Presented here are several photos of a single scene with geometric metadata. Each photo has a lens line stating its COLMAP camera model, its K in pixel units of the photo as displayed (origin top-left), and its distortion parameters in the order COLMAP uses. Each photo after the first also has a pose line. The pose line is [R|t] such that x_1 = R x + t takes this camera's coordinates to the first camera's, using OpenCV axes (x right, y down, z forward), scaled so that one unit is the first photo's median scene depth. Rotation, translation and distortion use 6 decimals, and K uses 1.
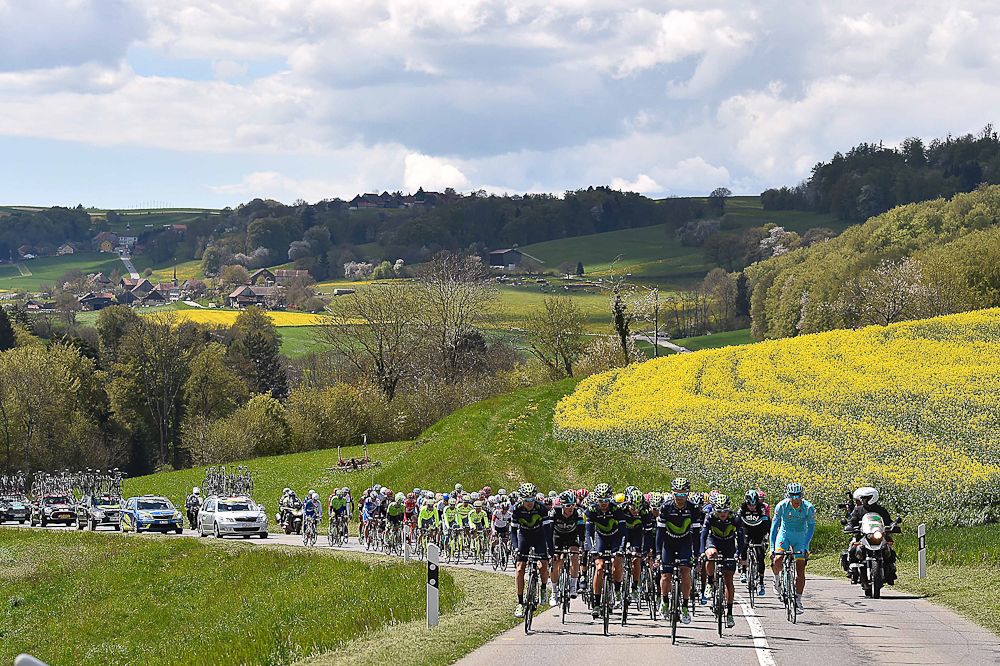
lens RADIAL K [[3266.2, 0, 500.0], [0, 3266.2, 332.3], [0, 0, 1]] dist [0.166857, 0.000000]
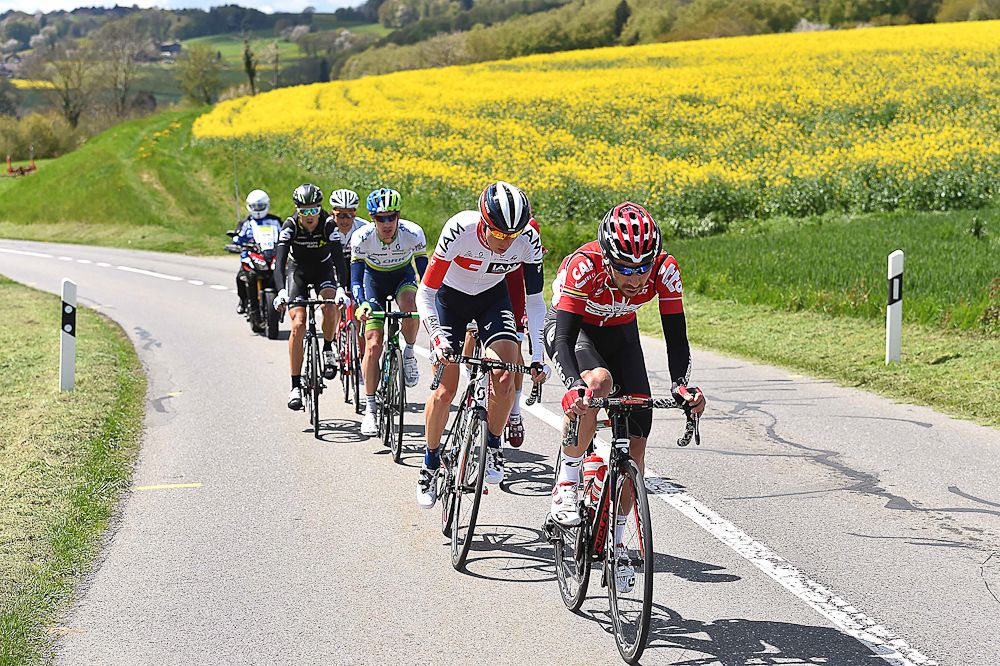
lens RADIAL K [[1977.2, 0, 498.0], [0, 1977.2, 330.0], [0, 0, 1]] dist [0.012725, 0.000000]
pose [[0.986610, -0.004764, 0.163030, 0.005088], [-0.013926, 0.993463, 0.113301, 0.009148], [-0.162504, -0.114054, 0.980094, 0.175821]]
